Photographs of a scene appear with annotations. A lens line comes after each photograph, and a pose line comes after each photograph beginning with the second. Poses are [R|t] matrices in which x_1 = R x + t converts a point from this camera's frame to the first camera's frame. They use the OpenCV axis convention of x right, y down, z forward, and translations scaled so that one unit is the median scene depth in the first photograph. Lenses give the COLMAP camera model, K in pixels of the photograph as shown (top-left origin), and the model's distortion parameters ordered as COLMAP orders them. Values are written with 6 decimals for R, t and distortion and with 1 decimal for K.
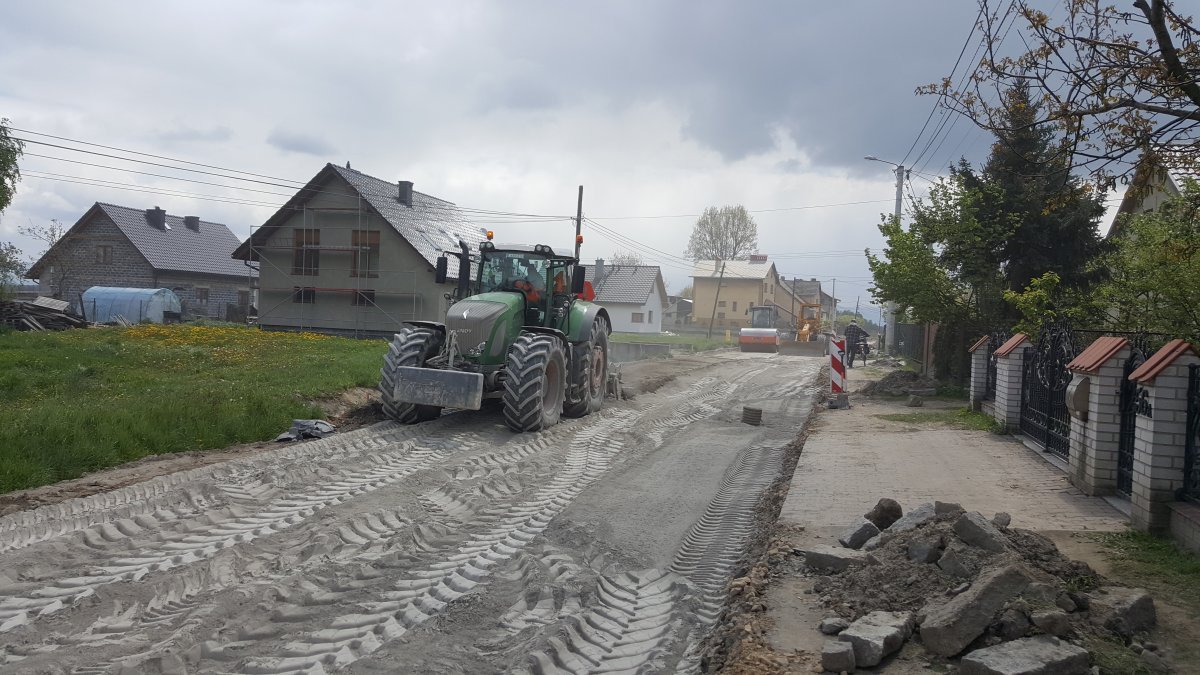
lens RADIAL K [[962.2, 0, 525.0], [0, 962.2, 336.9], [0, 0, 1]] dist [0.004877, 0.000421]
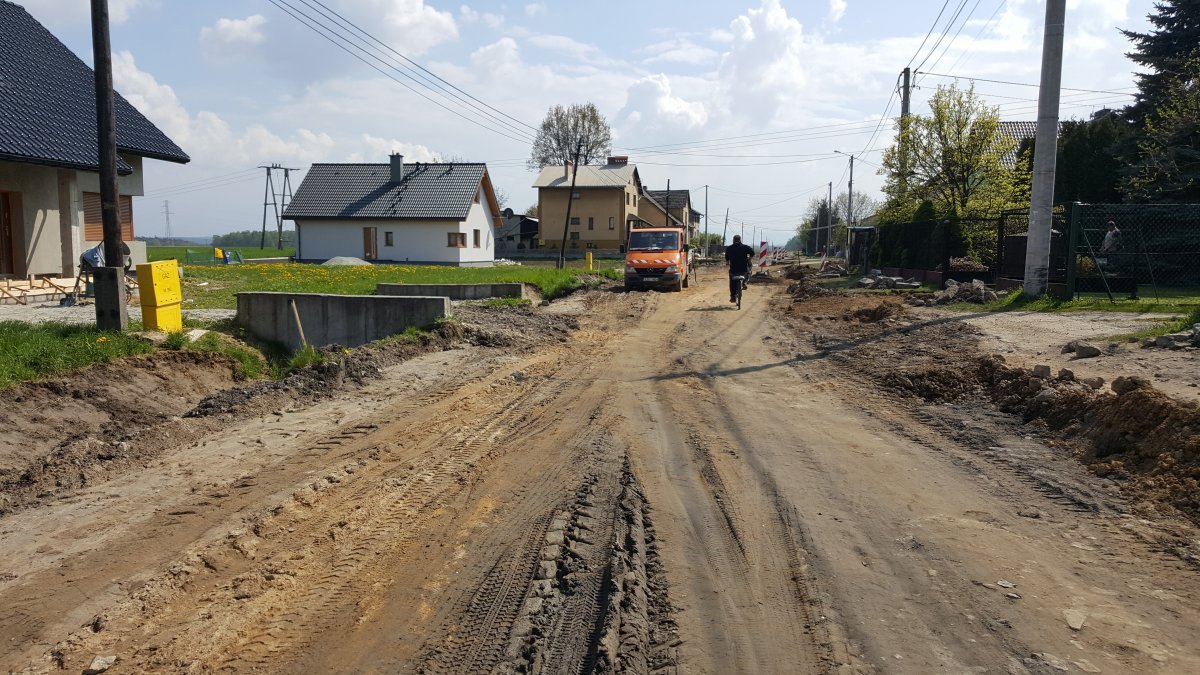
lens RADIAL K [[955.9, 0, 600.0], [0, 955.9, 337.5], [0, 0, 1]] dist [0.114956, -0.233084]
pose [[0.972937, -0.057279, 0.223860, 0.043662], [0.040417, 0.996039, 0.079196, -0.000432], [-0.227510, -0.068005, 0.971398, 0.227484]]
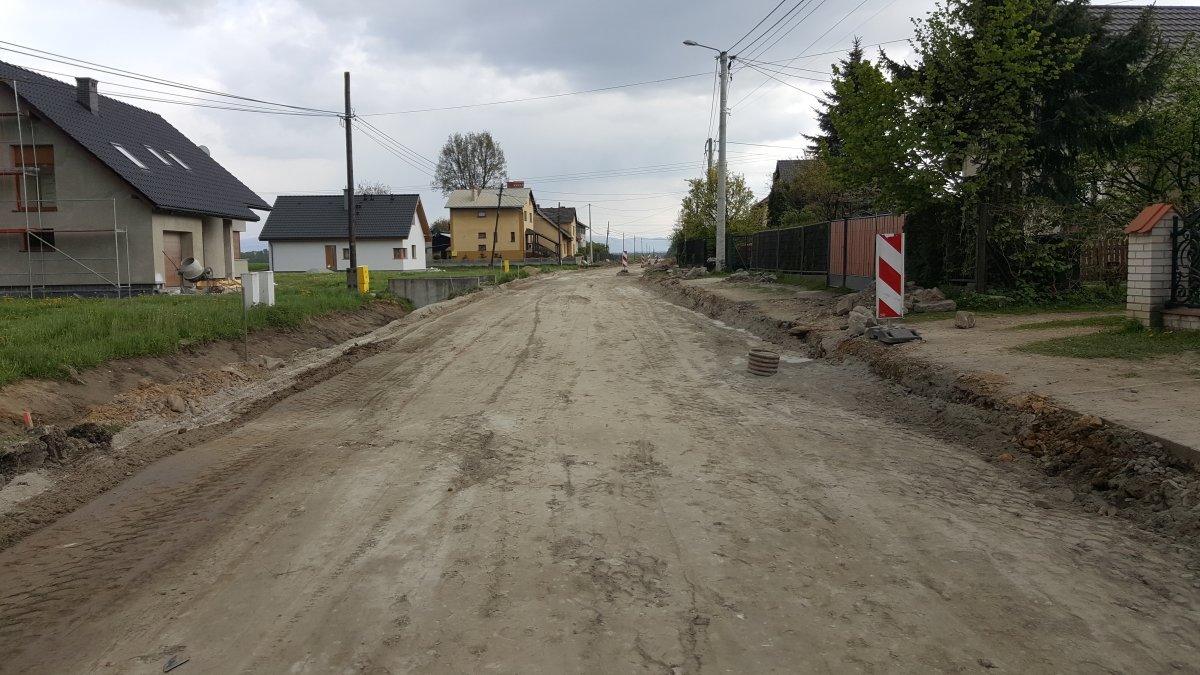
lens RADIAL K [[955.9, 0, 600.0], [0, 955.9, 337.5], [0, 0, 1]] dist [0.114956, -0.233084]
pose [[0.938023, -0.088310, 0.335133, -0.009750], [0.066469, 0.994881, 0.076115, 0.001609], [-0.340139, -0.049122, 0.939091, 0.075481]]
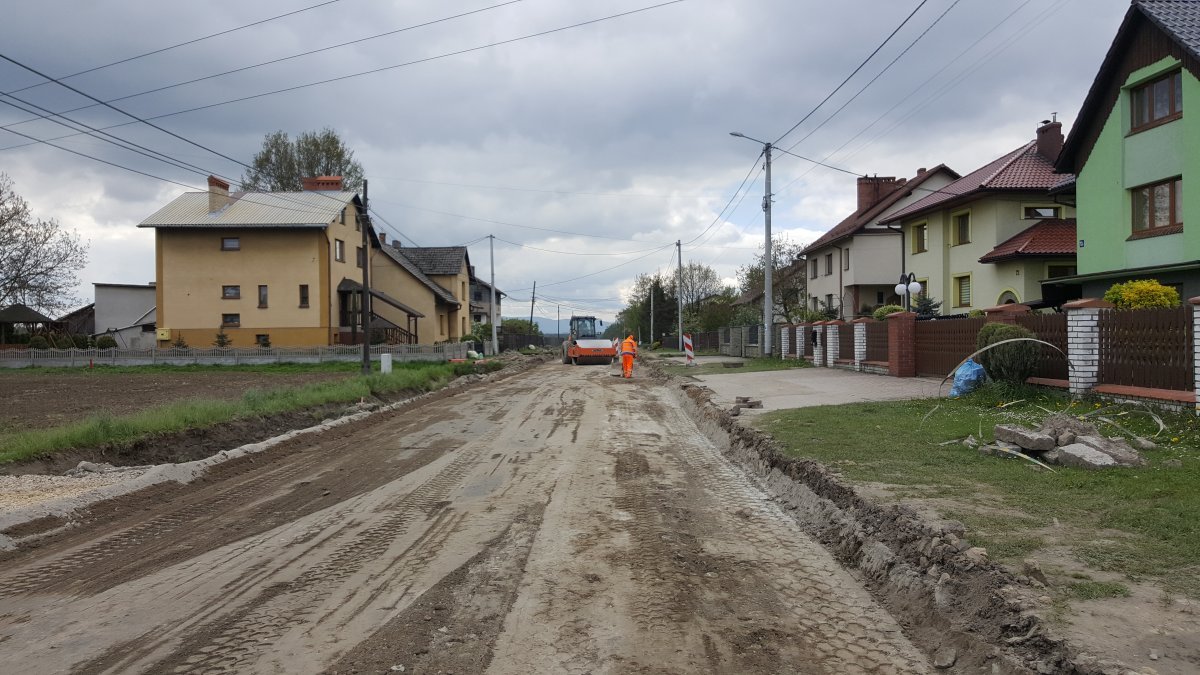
lens RADIAL K [[955.9, 0, 600.0], [0, 955.9, 337.5], [0, 0, 1]] dist [0.114956, -0.233084]
pose [[0.913410, -0.052234, 0.403676, 0.179967], [0.058432, 0.998287, -0.003042, -0.004490], [-0.402826, 0.026367, 0.914897, 0.559502]]
